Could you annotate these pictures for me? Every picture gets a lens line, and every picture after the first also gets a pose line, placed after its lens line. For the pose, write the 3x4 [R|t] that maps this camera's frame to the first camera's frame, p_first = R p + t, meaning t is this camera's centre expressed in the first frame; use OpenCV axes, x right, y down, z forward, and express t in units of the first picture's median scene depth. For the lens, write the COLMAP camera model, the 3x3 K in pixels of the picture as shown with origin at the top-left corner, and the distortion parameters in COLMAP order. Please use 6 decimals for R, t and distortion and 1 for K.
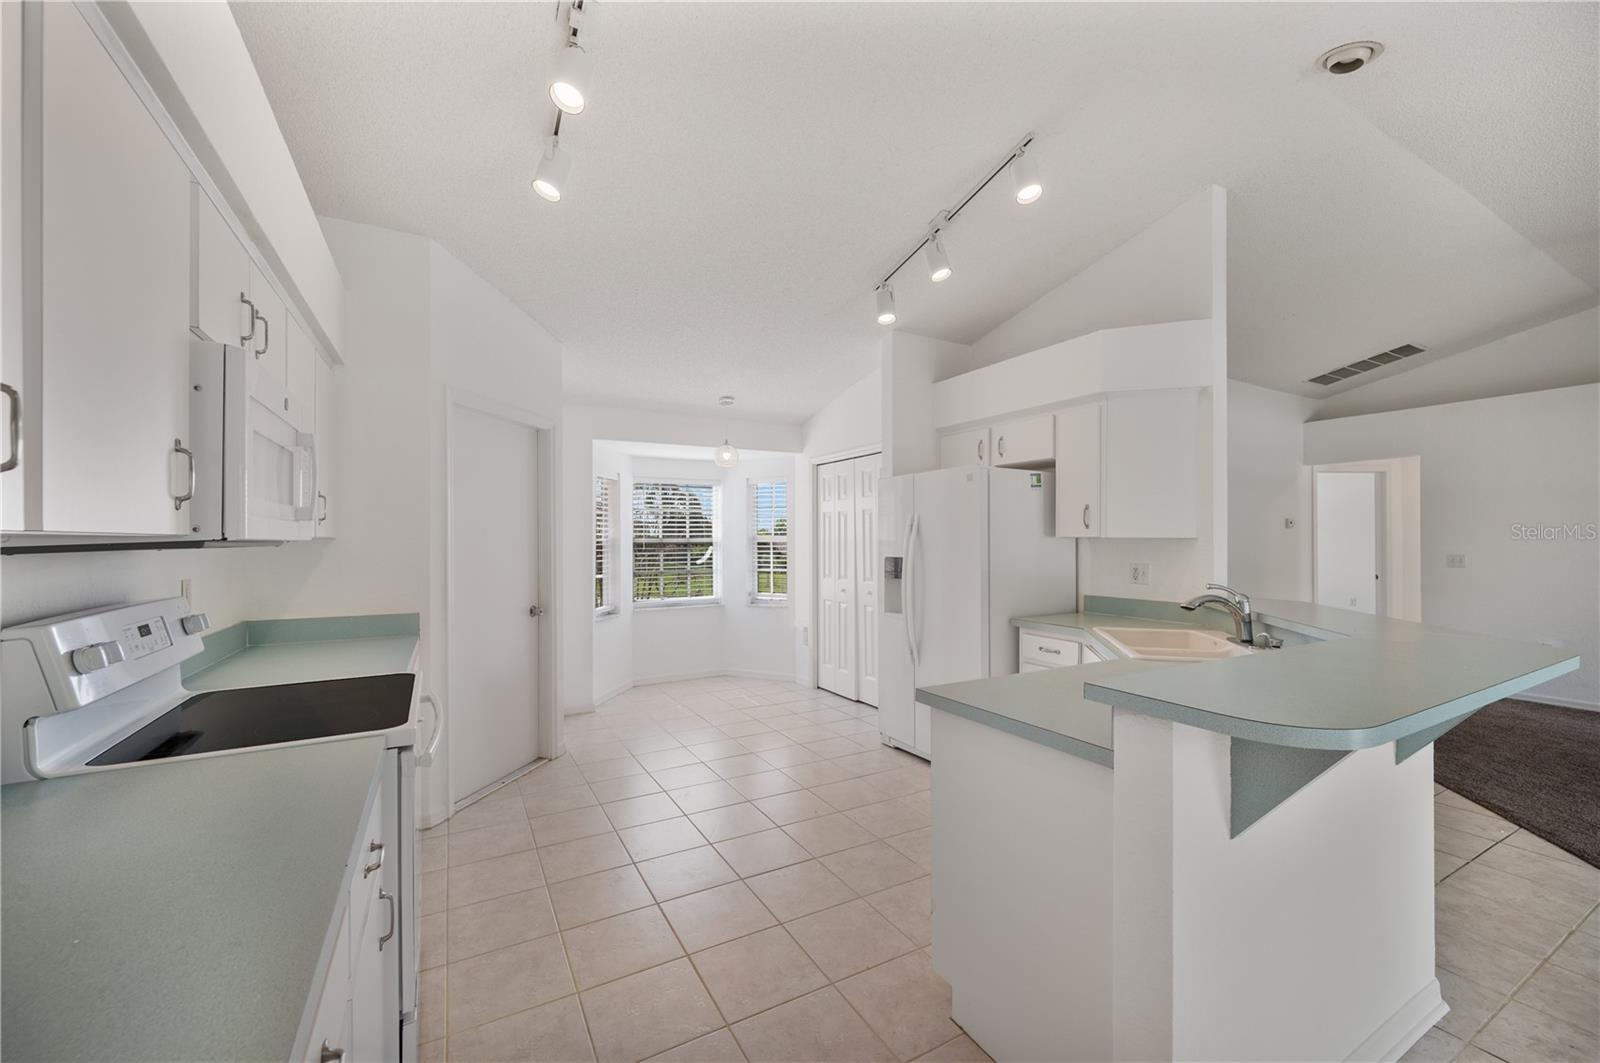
lens RADIAL K [[636.8, 0, 804.3], [0, 636.8, 533.2], [0, 0, 1]] dist [-0.000425, -0.000152]
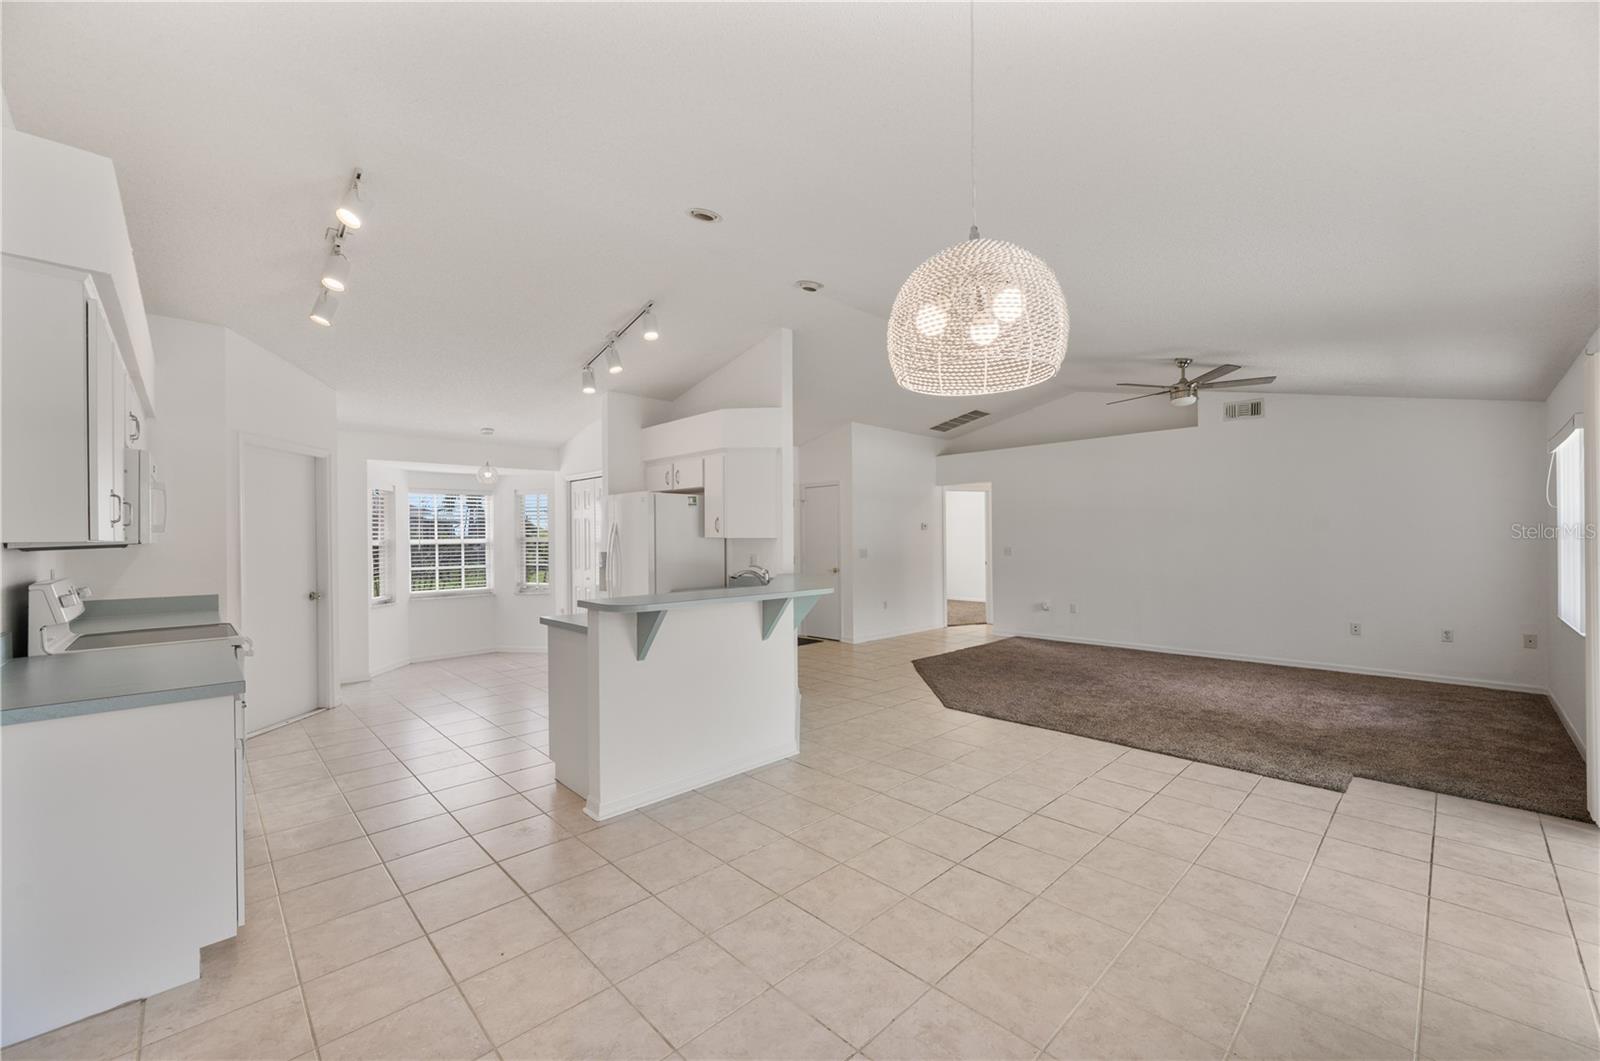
lens RADIAL K [[631.2, 0, 801.0], [0, 631.2, 535.1], [0, 0, 1]] dist [-0.000628, 0.000177]
pose [[0.967135, -0.003752, 0.254236, 0.215654], [0.002422, 0.999982, 0.005544, -0.007612], [-0.254252, -0.004746, 0.967126, -0.507106]]
